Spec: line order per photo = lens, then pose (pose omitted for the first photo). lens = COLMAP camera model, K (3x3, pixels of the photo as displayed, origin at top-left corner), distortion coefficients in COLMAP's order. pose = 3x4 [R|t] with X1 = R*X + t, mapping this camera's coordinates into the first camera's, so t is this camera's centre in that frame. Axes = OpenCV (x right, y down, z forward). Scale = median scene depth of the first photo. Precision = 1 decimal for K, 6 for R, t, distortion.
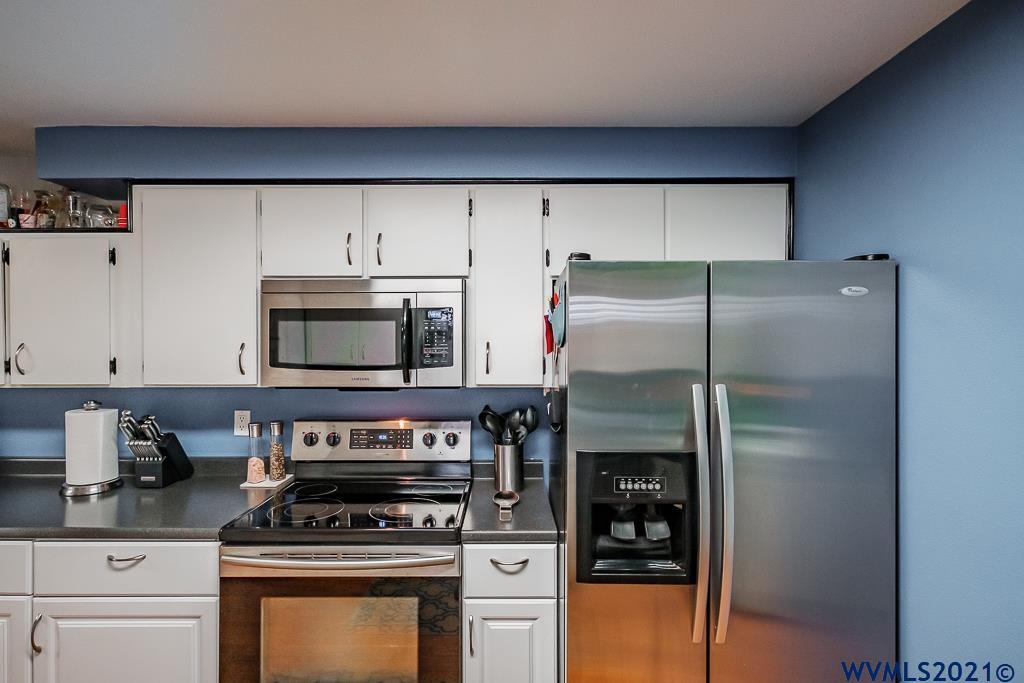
lens RADIAL K [[497.8, 0, 512.0], [0, 497.8, 341.5], [0, 0, 1]] dist [0.000492, 0.000187]
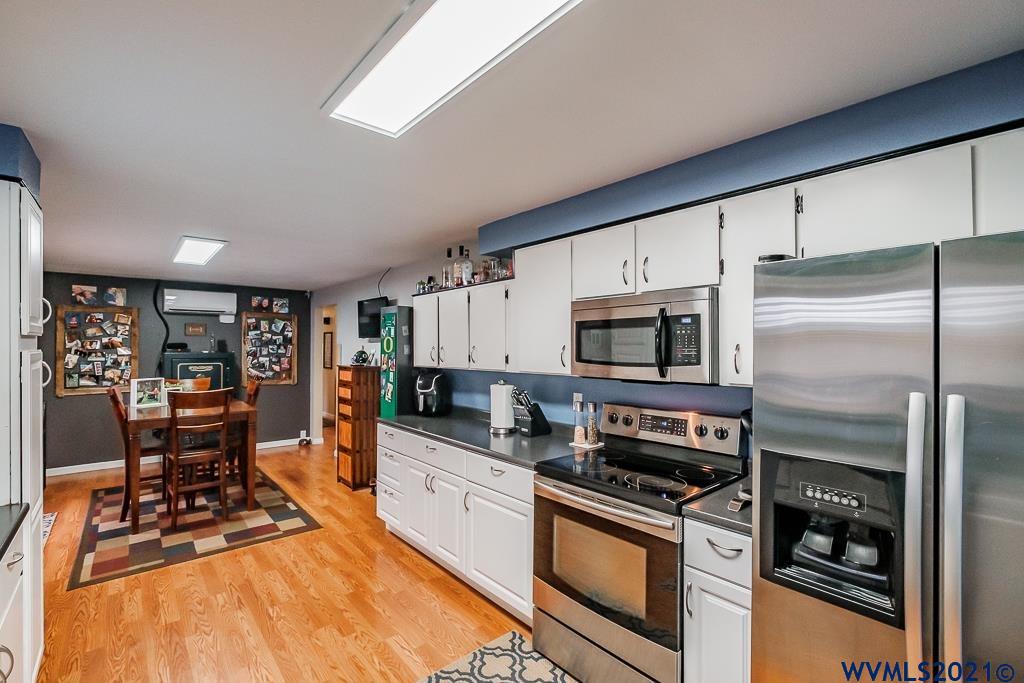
lens RADIAL K [[467.6, 0, 512.0], [0, 467.6, 341.5], [0, 0, 1]] dist [-0.003170, -0.000366]
pose [[0.648075, -0.009095, -0.761522, 0.411825], [0.001675, 0.999943, -0.010517, 0.005970], [0.761574, 0.005540, 0.648054, -0.012717]]
